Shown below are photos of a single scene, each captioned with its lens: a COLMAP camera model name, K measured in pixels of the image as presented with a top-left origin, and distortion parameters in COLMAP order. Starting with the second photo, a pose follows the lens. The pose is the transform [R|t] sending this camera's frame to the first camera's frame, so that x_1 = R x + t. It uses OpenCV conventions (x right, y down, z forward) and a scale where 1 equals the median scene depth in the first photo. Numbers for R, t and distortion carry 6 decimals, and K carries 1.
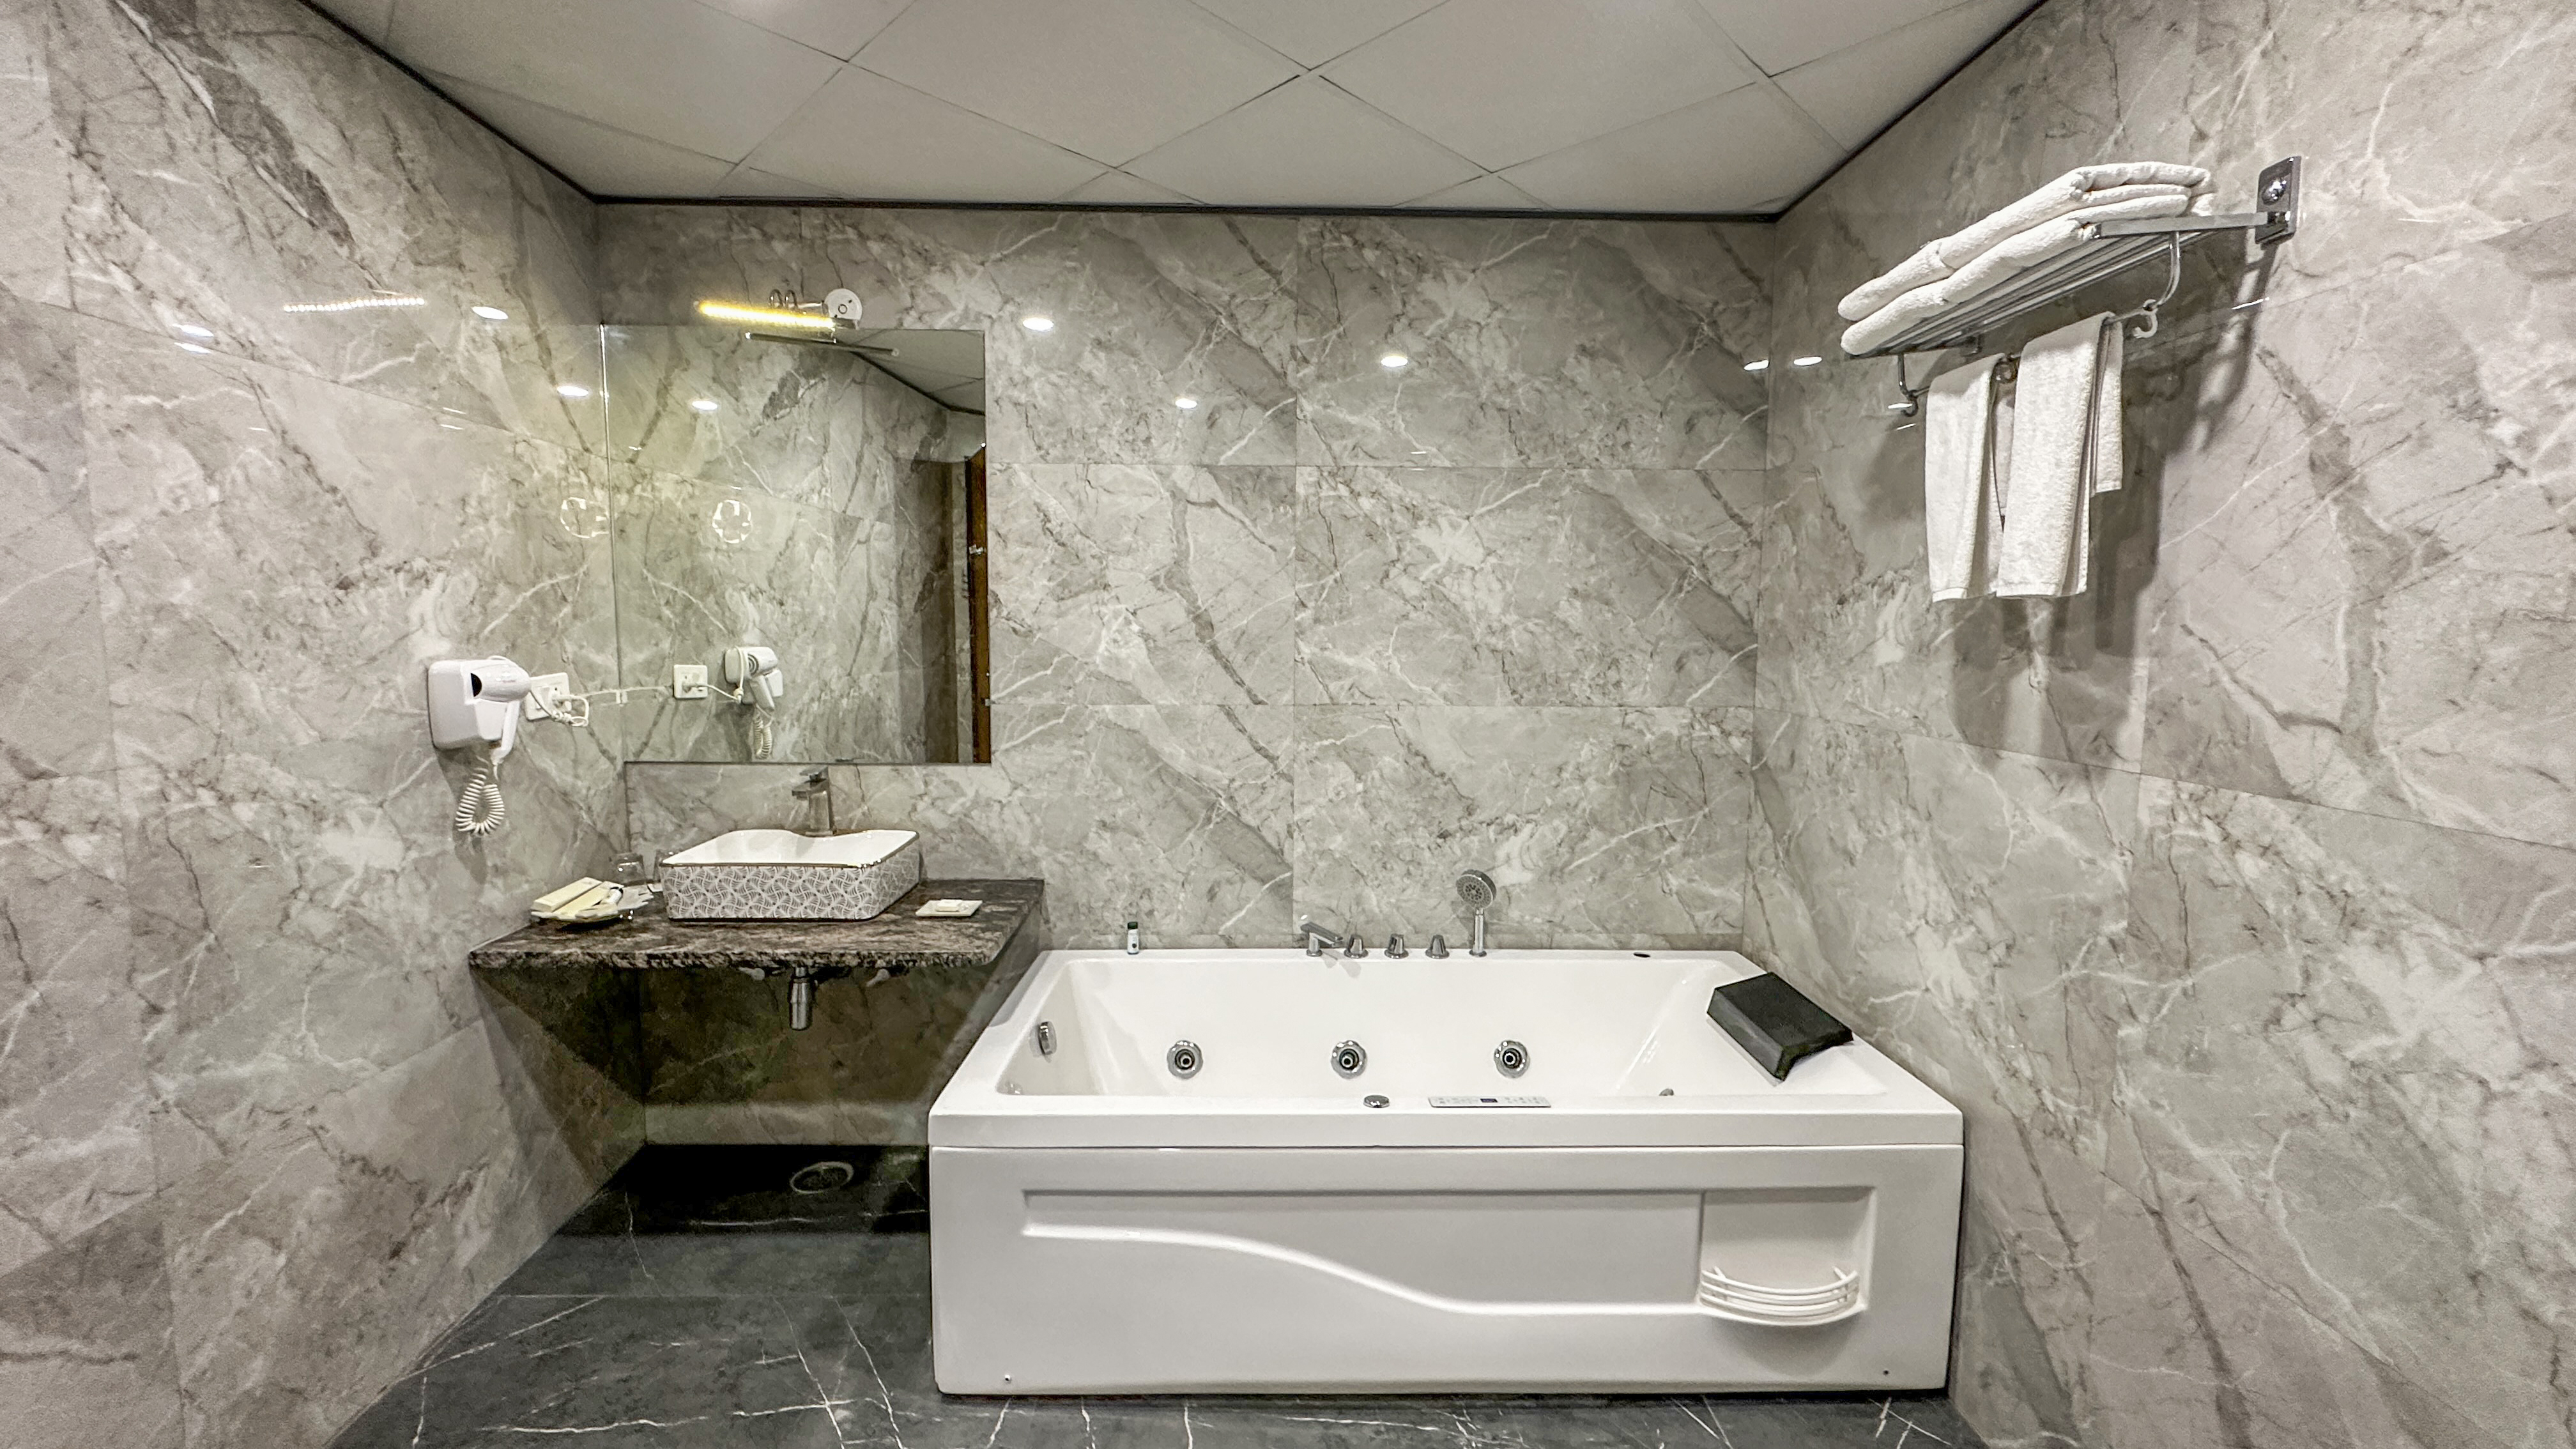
lens RADIAL K [[1033.5, 0, 1283.5], [0, 1033.5, 721.8], [0, 0, 1]] dist [0.000101, 0.000634]
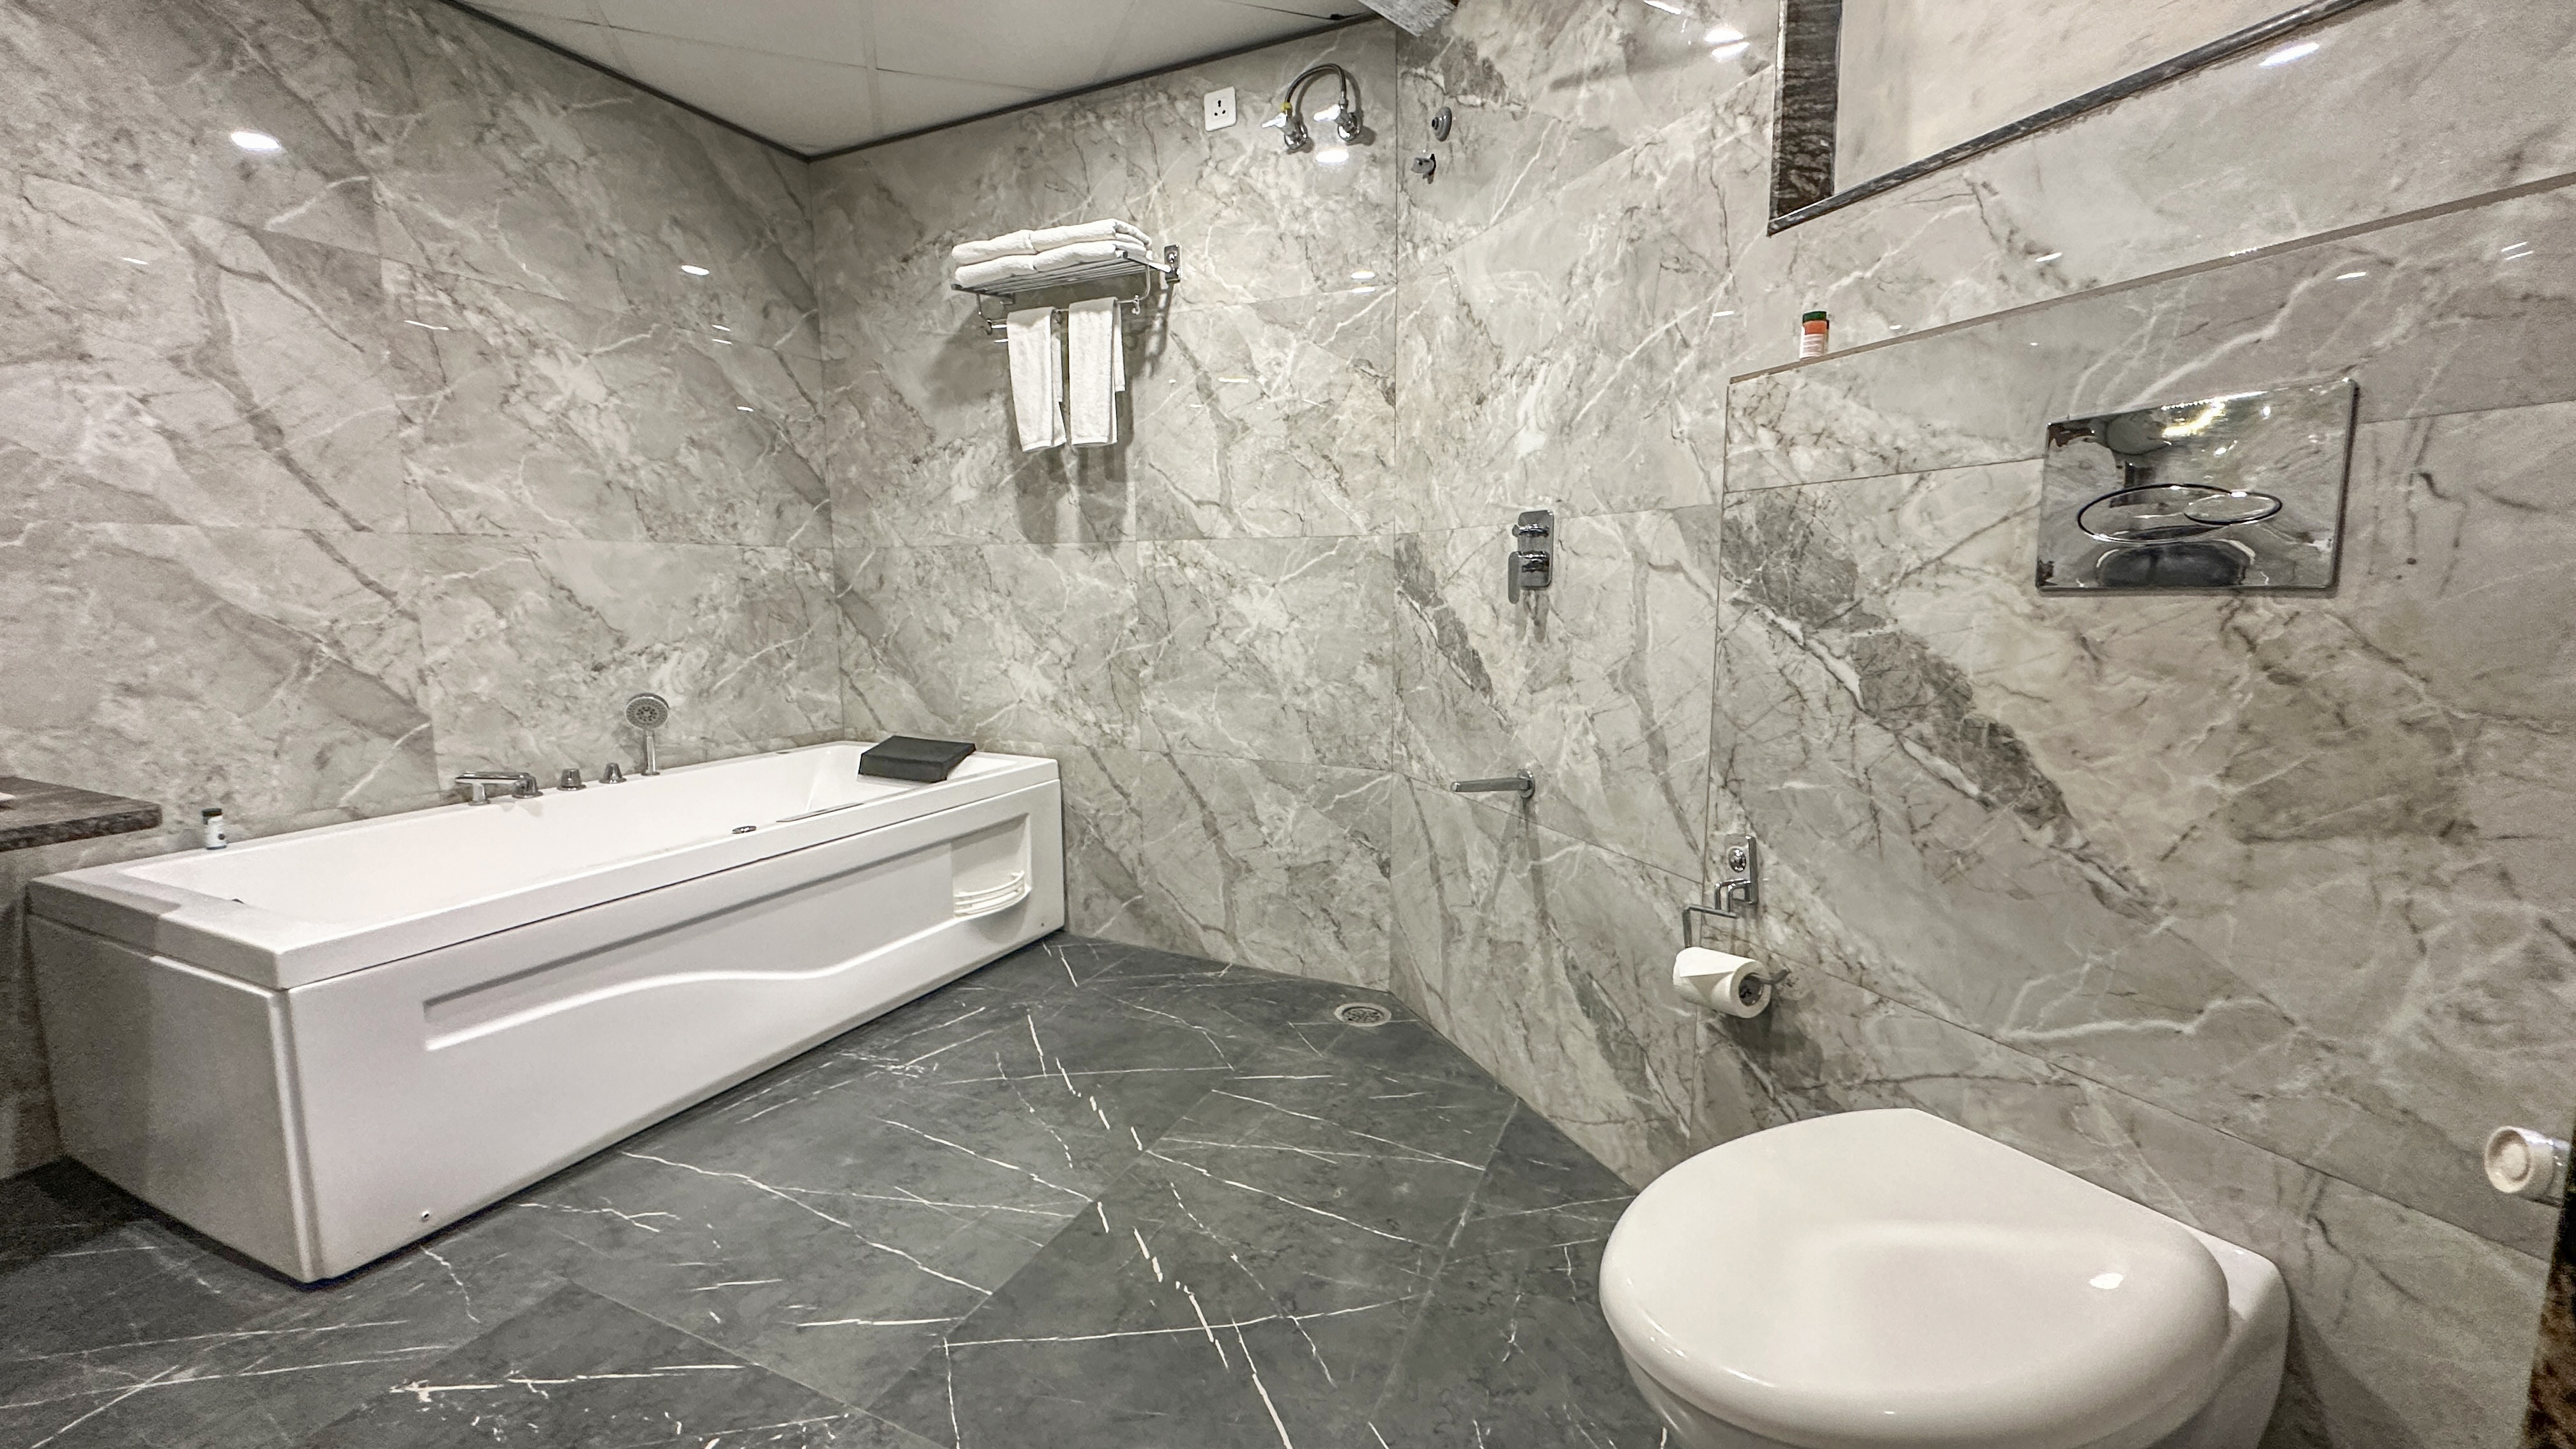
lens RADIAL K [[1033.5, 0, 1288.8], [0, 1033.5, 720.2], [0, 0, 1]] dist [0.000101, 0.000634]
pose [[0.432714, -0.125795, 0.892712, -0.493154], [0.091172, 0.991247, 0.095487, 0.131464], [-0.896909, 0.040072, 0.440396, -0.070099]]
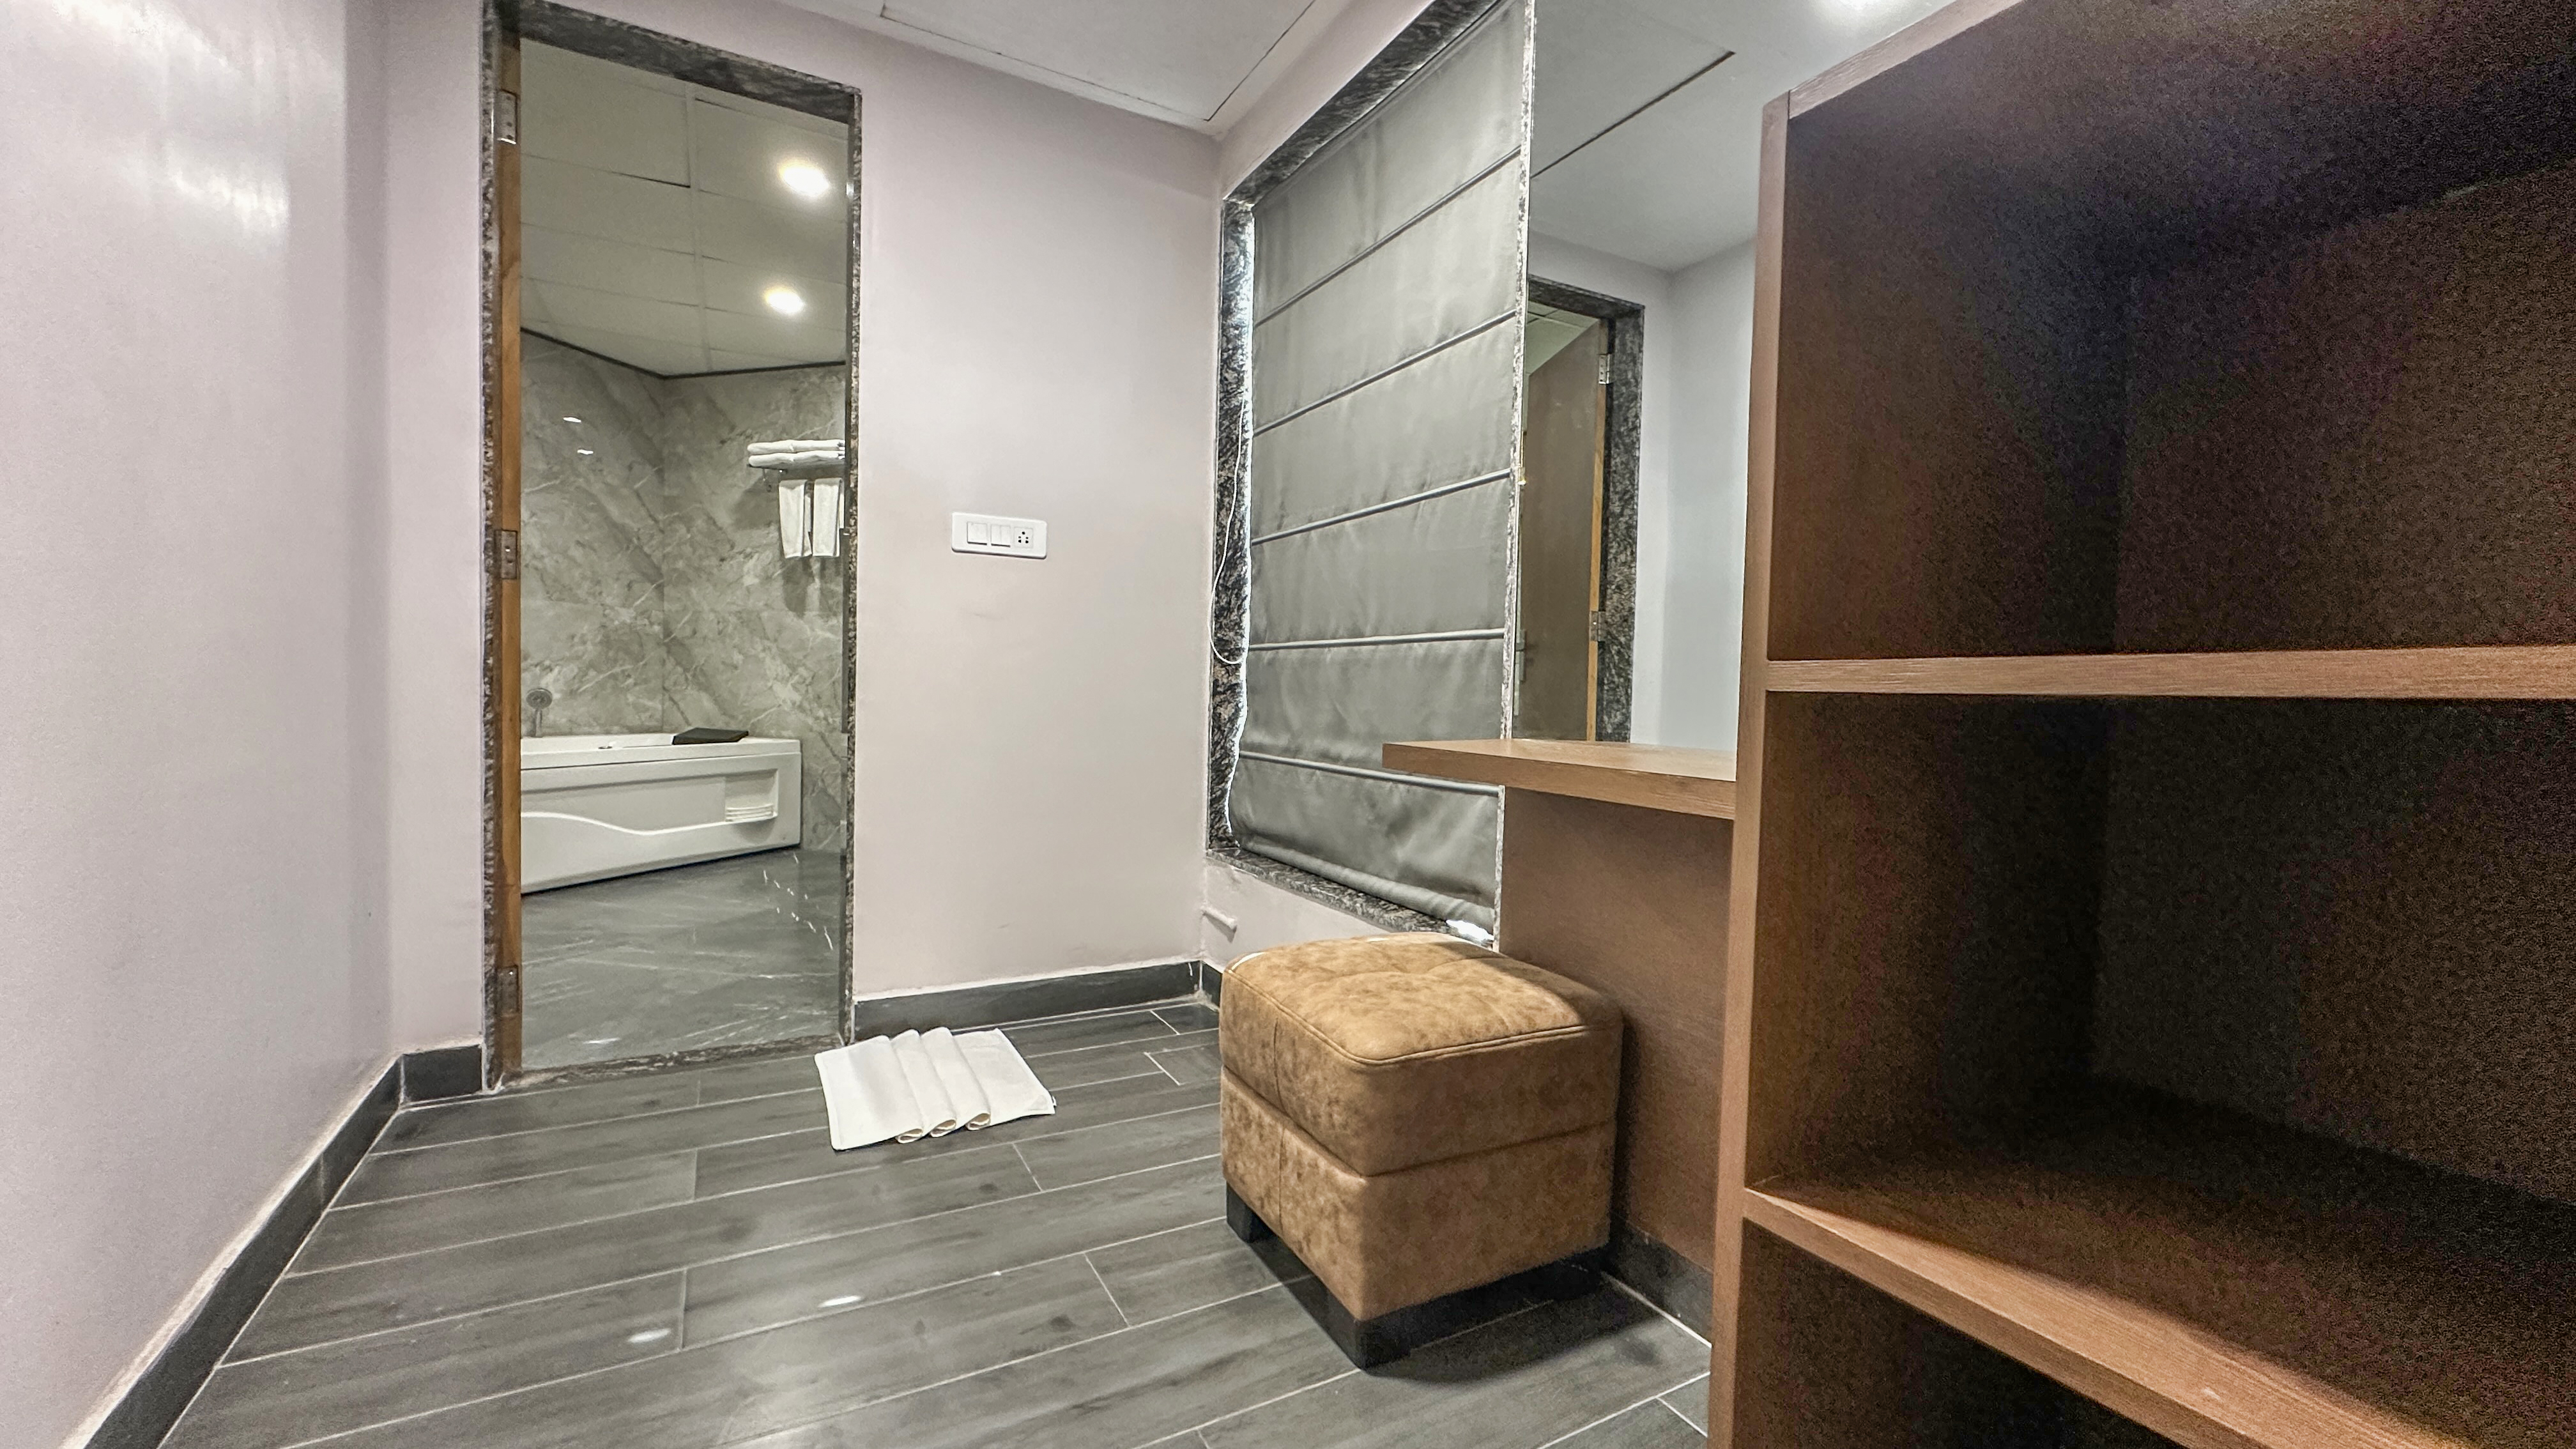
lens RADIAL K [[1033.5, 0, 1290.1], [0, 1033.5, 722.7], [0, 0, 1]] dist [0.000101, 0.000634]
pose [[0.303263, -0.029827, 0.952440, -1.163202], [0.065545, 0.997796, 0.010377, 0.276271], [-0.950650, 0.059281, 0.304549, -0.815960]]
